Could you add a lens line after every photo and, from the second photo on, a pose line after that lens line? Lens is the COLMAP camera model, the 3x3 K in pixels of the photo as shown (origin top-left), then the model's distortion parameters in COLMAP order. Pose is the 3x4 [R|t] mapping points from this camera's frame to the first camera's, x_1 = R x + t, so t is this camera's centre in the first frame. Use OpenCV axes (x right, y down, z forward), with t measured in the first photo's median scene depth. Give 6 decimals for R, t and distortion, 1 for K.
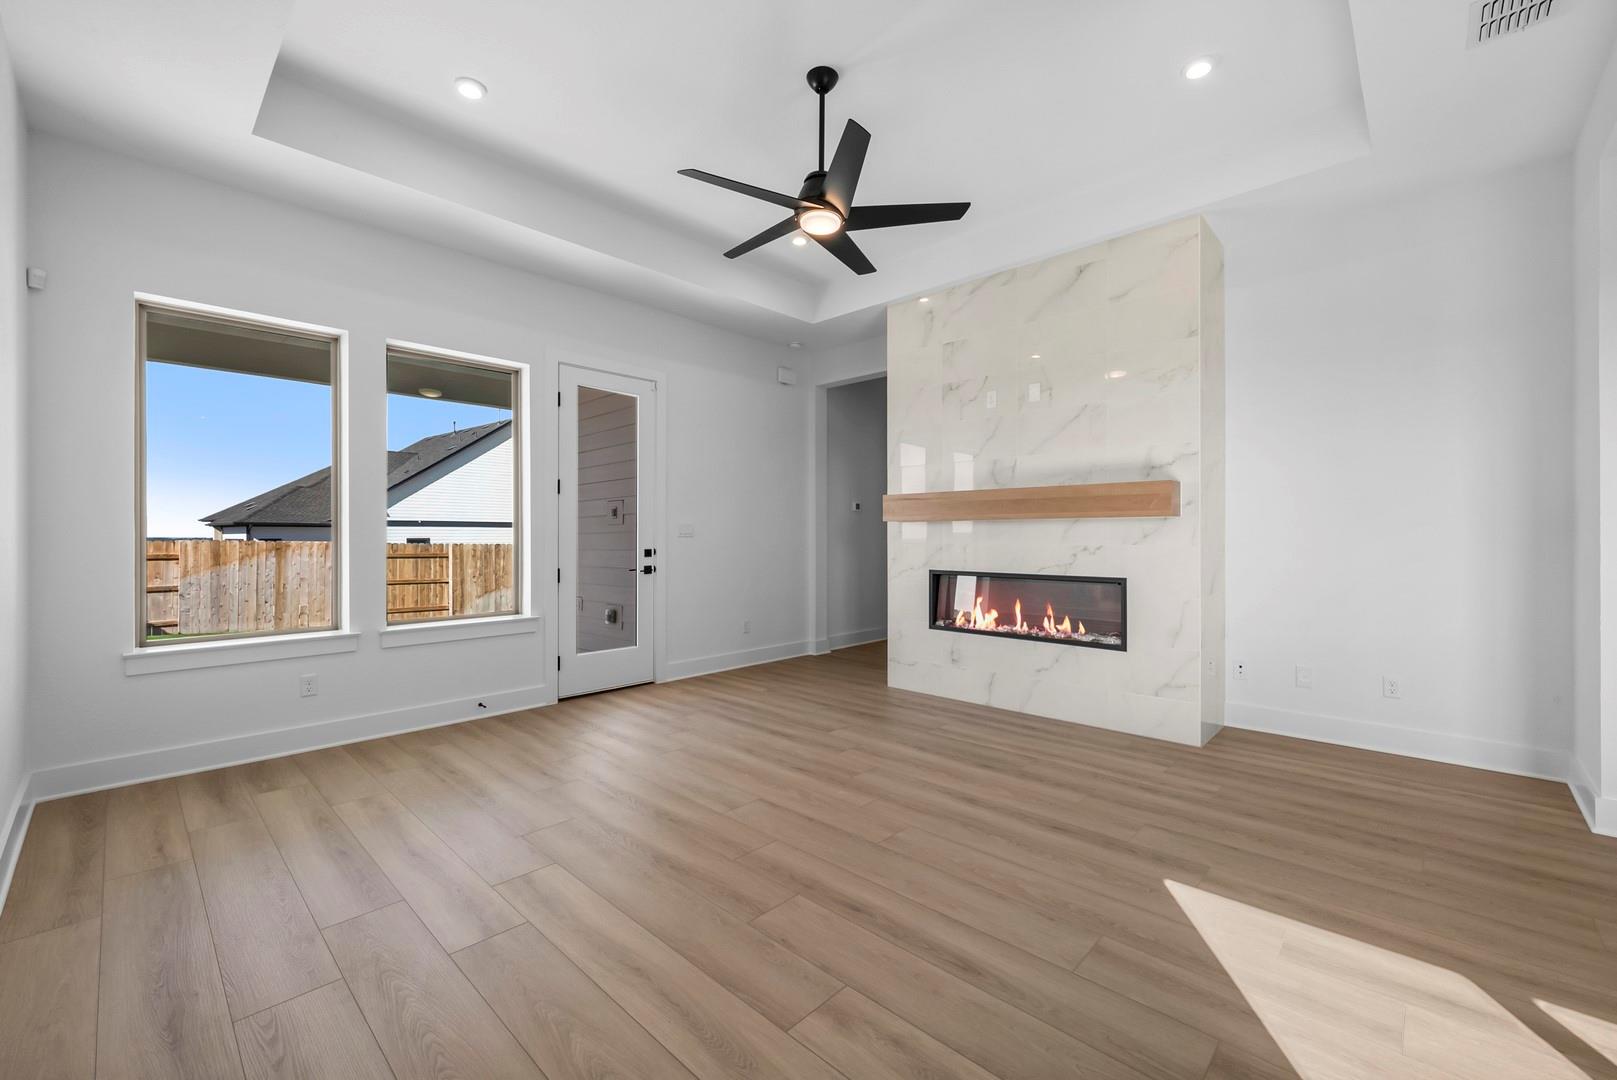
lens RADIAL K [[658.3, 0, 809.4], [0, 658.3, 536.7], [0, 0, 1]] dist [0.001412, 0.000262]
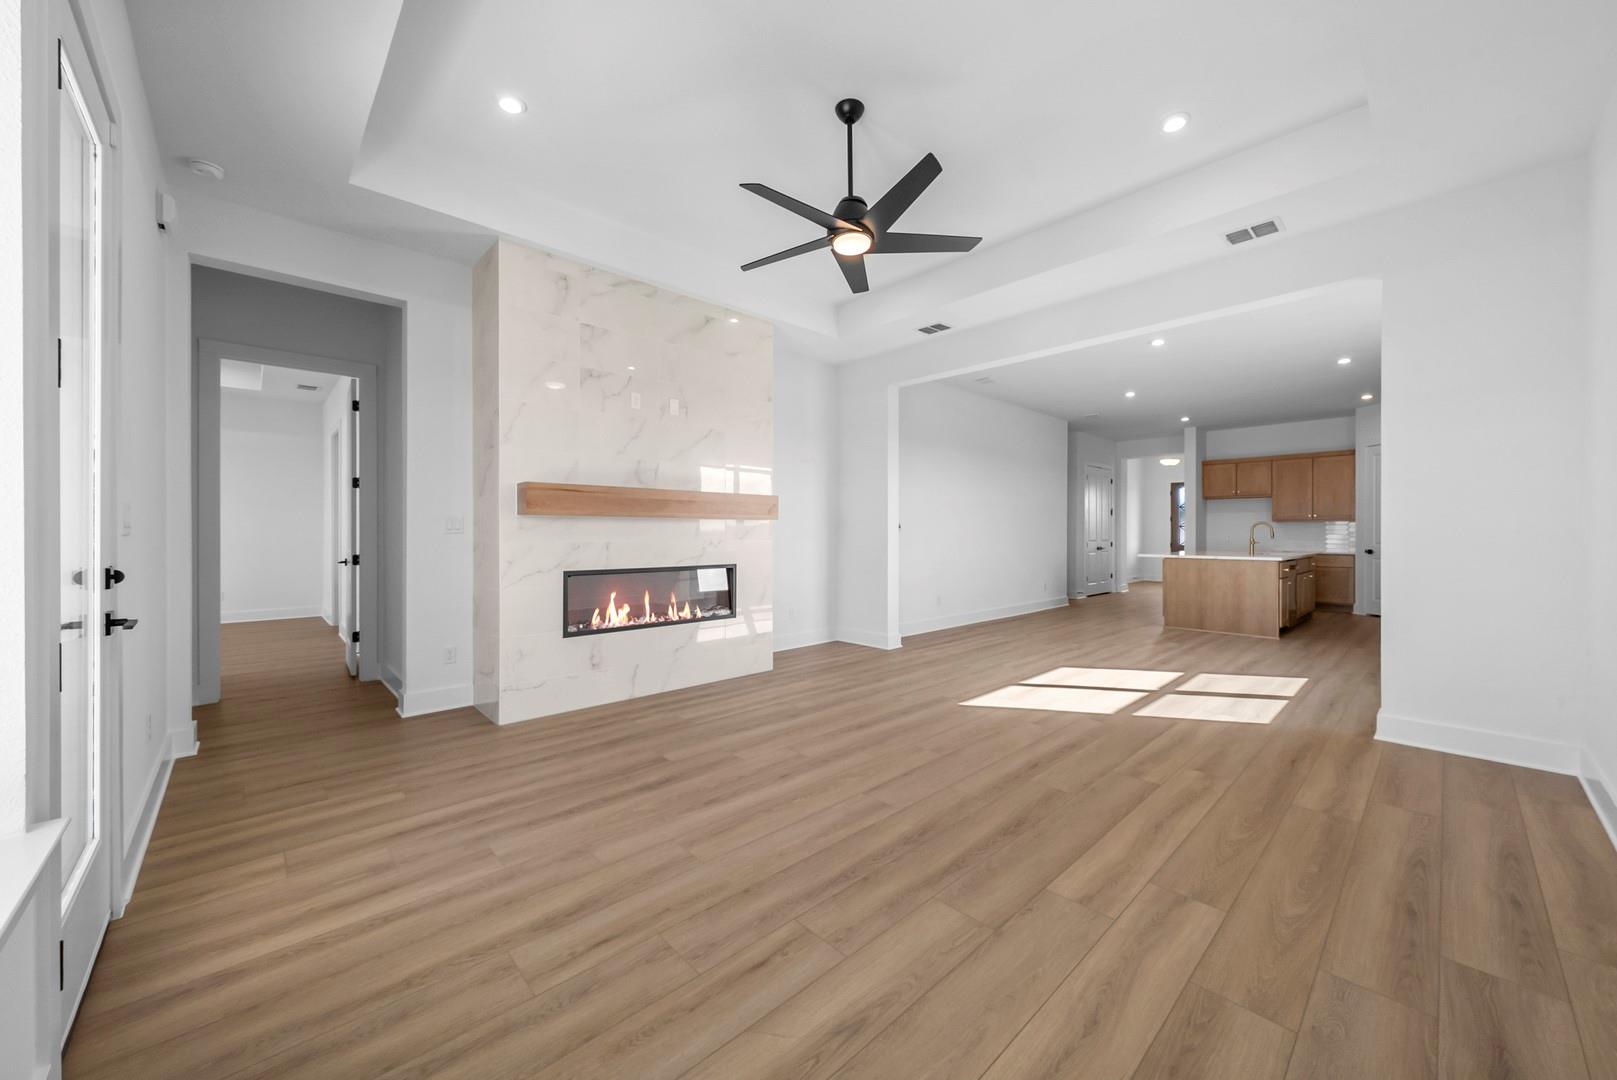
lens RADIAL K [[603.2, 0, 810.5], [0, 603.2, 534.3], [0, 0, 1]] dist [0.000211, -0.000330]
pose [[0.051441, 0.000614, 0.998676, -0.701047], [0.002231, 0.999997, -0.000730, 0.002945], [-0.998674, 0.002265, 0.051440, 0.725947]]
